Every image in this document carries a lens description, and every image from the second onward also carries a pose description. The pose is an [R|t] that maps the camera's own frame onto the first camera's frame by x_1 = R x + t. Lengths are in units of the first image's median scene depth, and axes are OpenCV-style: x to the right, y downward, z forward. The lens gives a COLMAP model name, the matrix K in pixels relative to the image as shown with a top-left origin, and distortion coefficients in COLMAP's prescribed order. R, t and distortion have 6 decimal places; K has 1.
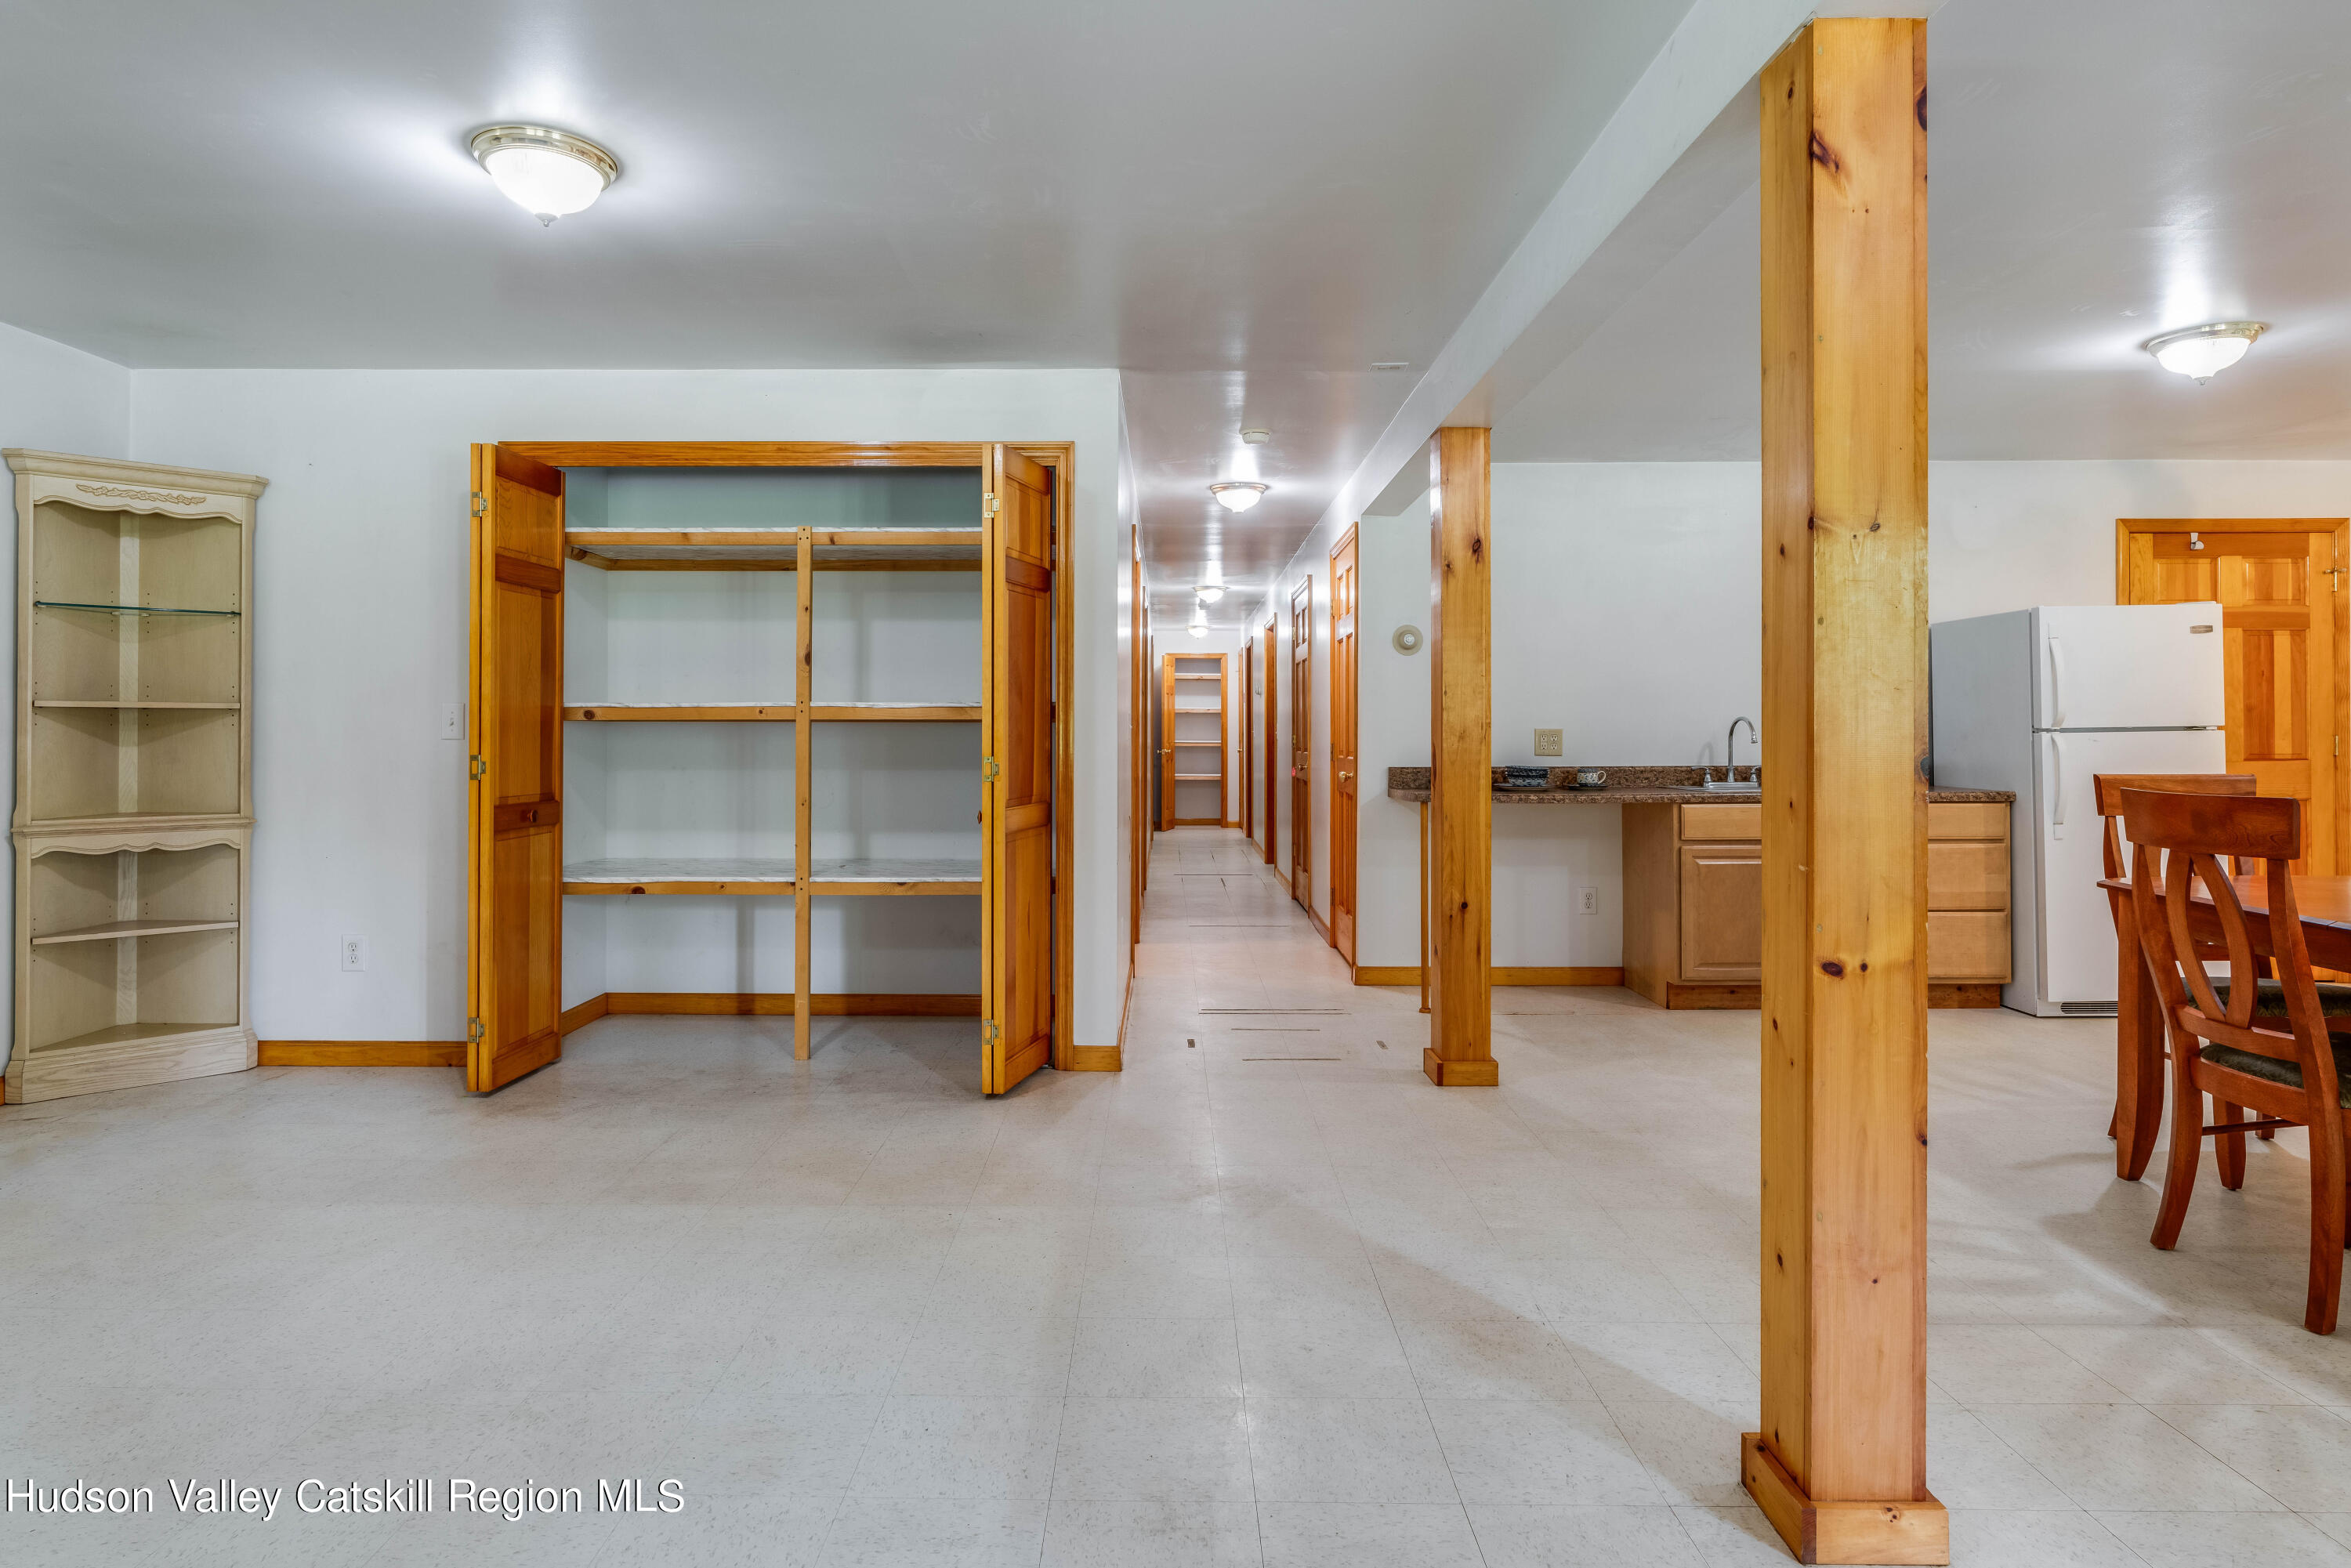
lens RADIAL K [[1318.1, 0, 1161.4], [0, 1318.1, 728.5], [0, 0, 1]] dist [-0.002416, 0.001938]
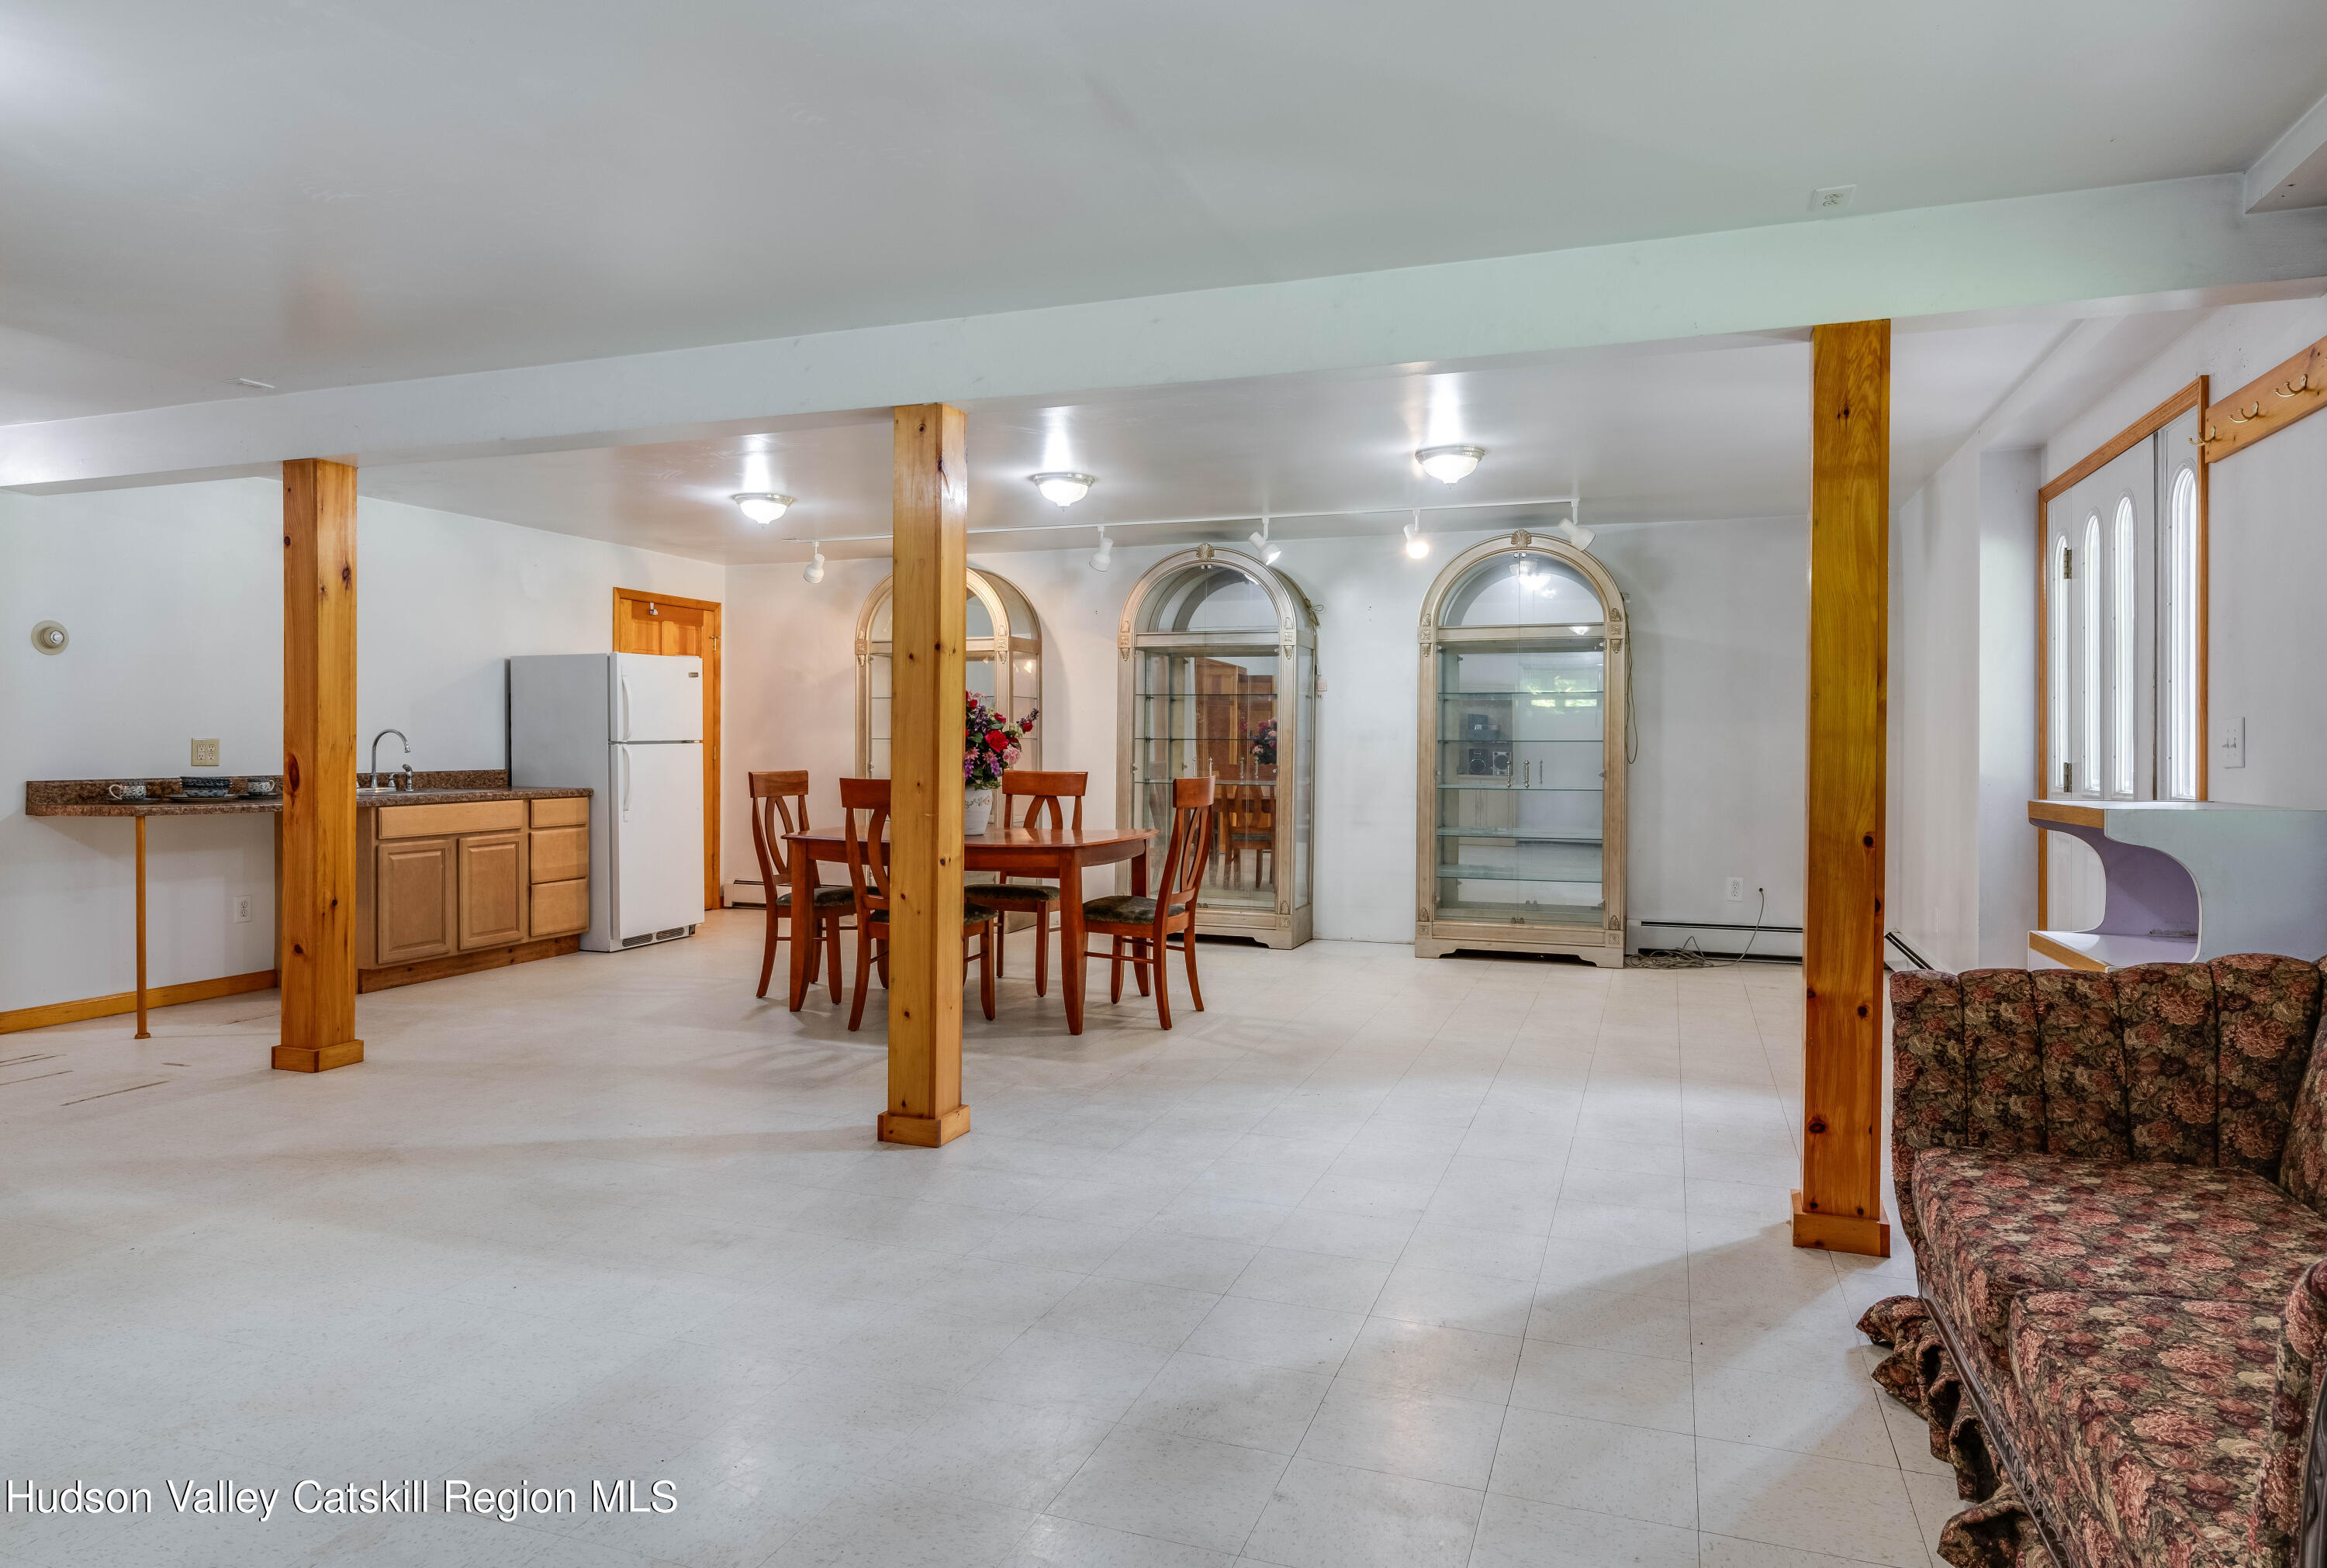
lens RADIAL K [[1407.0, 0, 1154.0], [0, 1407.0, 752.6], [0, 0, 1]] dist [-0.001173, 0.000930]
pose [[0.339821, -0.003016, 0.940485, -0.569452], [-0.009469, 0.999933, 0.006628, -0.003557], [-0.940442, -0.011158, 0.339770, -0.027284]]
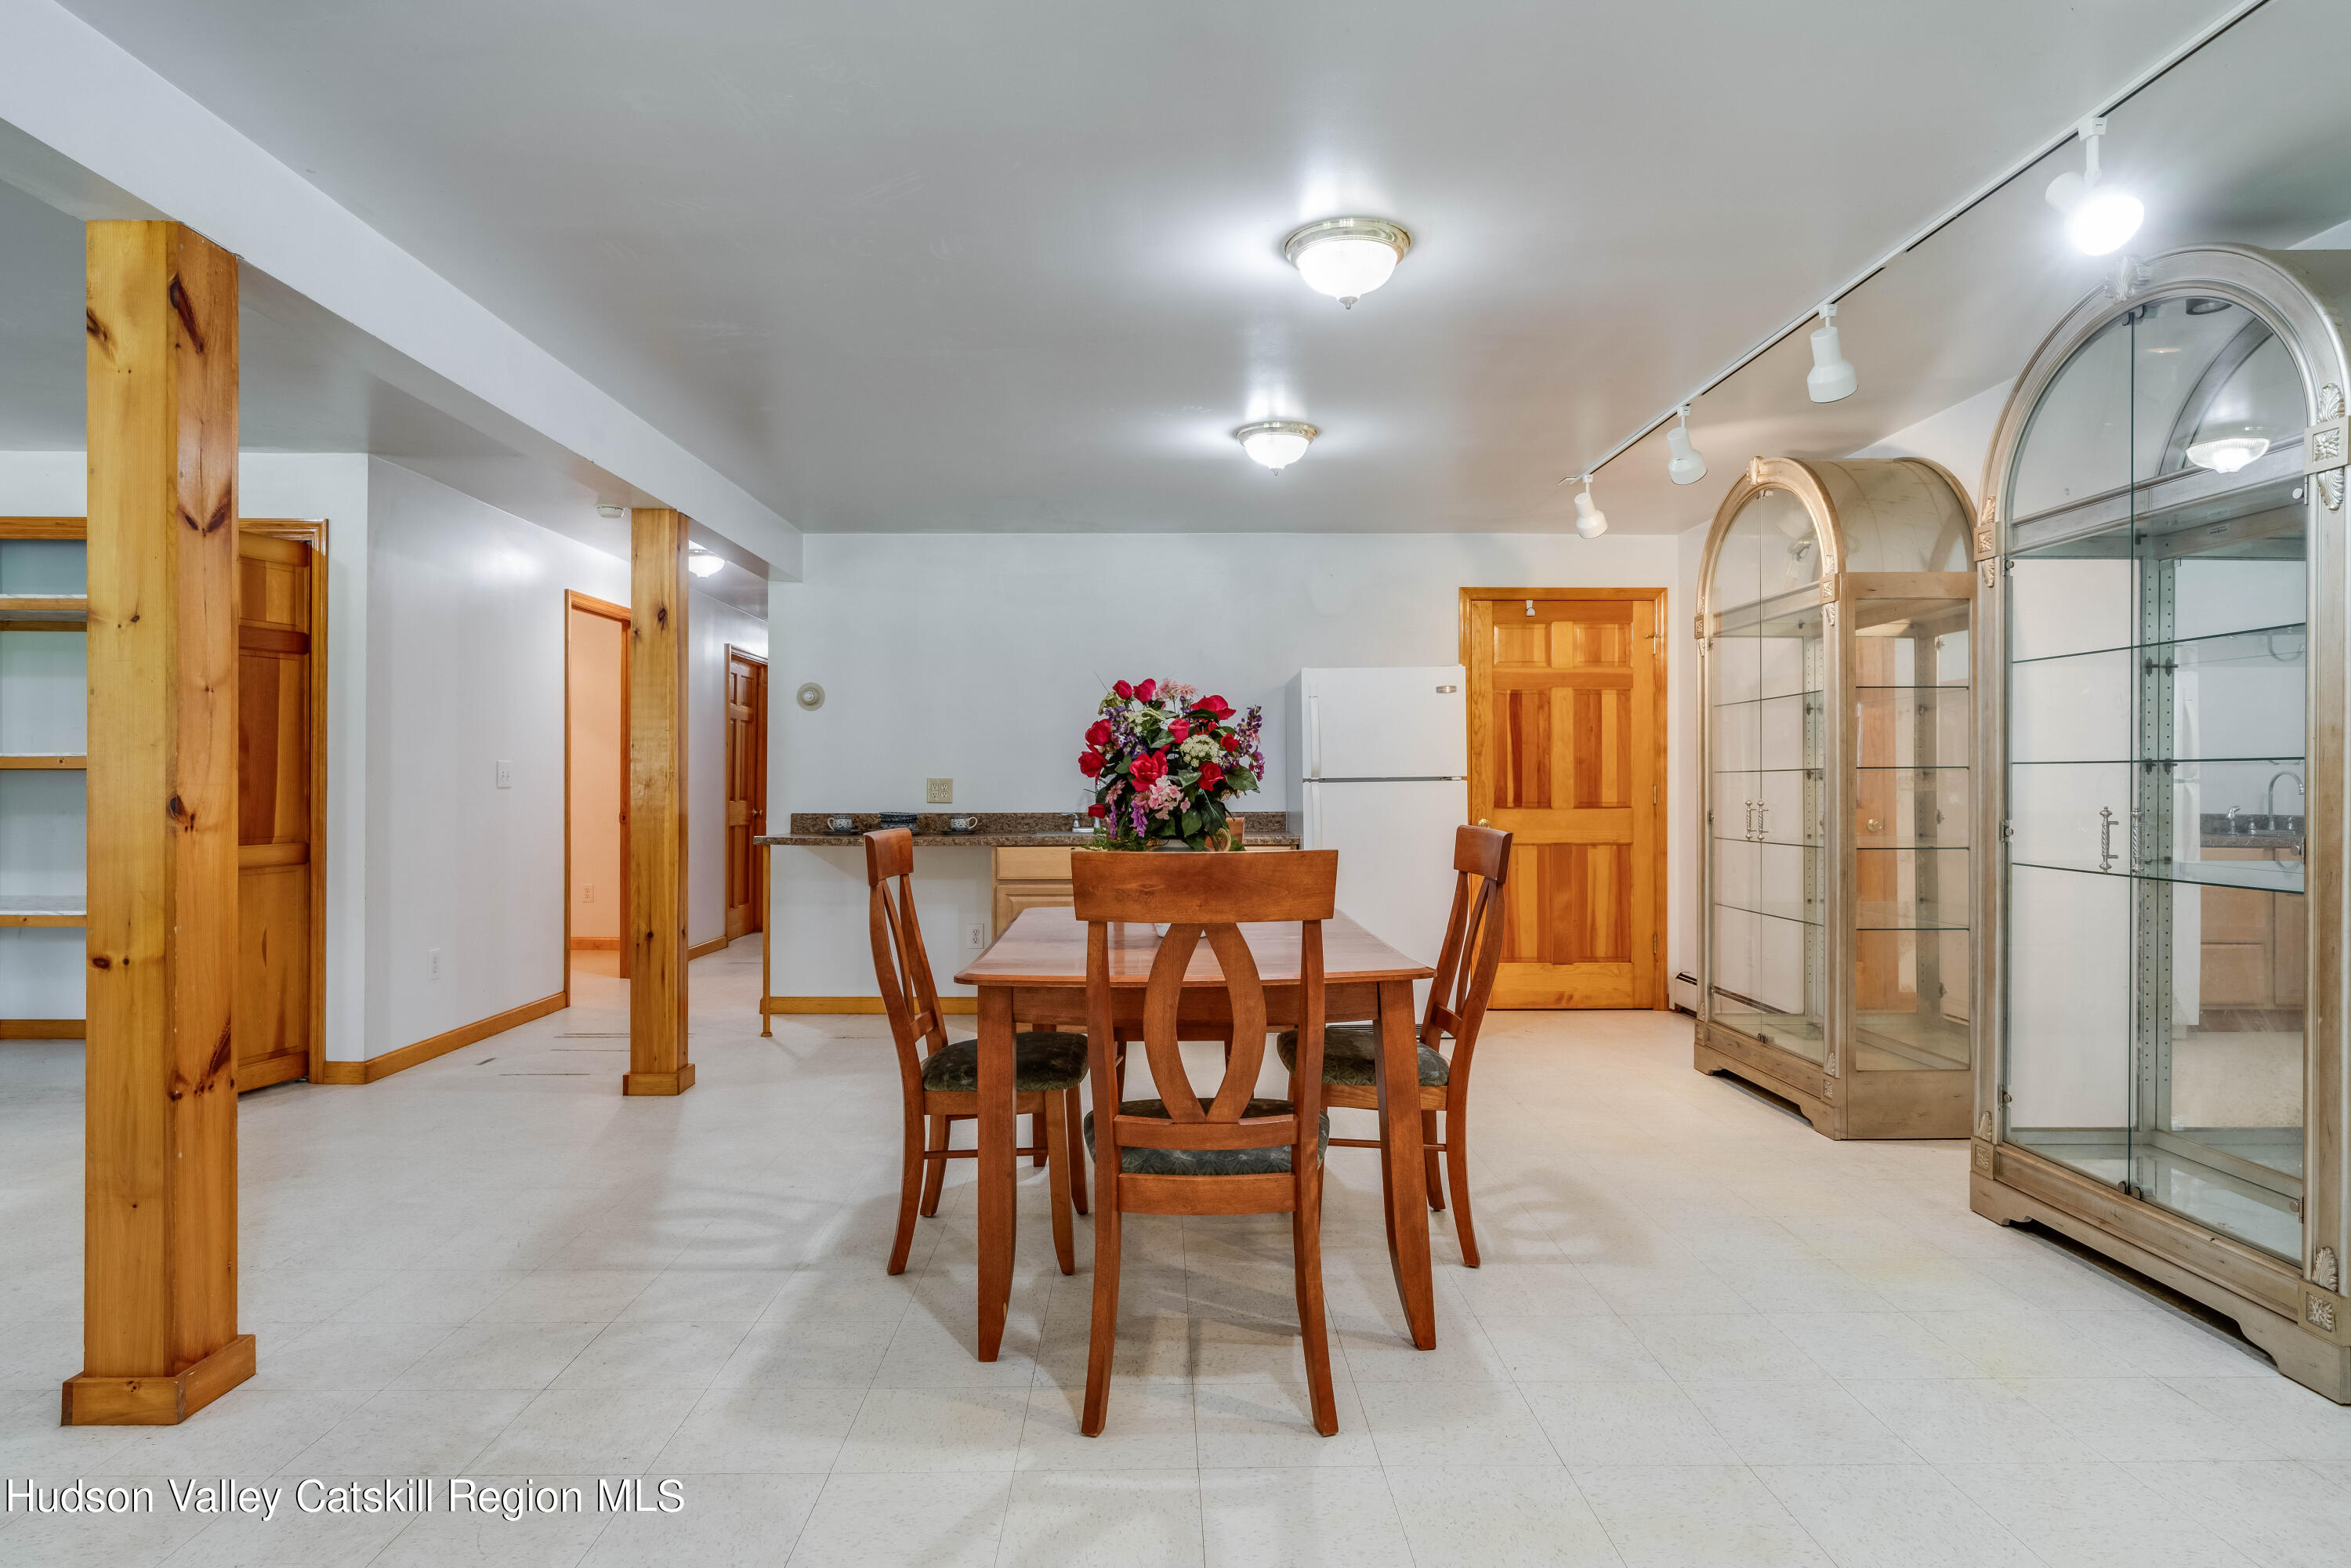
lens RADIAL K [[1315.7, 0, 1175.5], [0, 1315.7, 784.0], [0, 0, 1]] dist [-0.004135, 0.001008]
pose [[0.999869, 0.001334, 0.016102, 0.593347], [-0.001396, 0.999992, 0.003794, 0.000685], [-0.016097, -0.003816, 0.999863, -0.114214]]
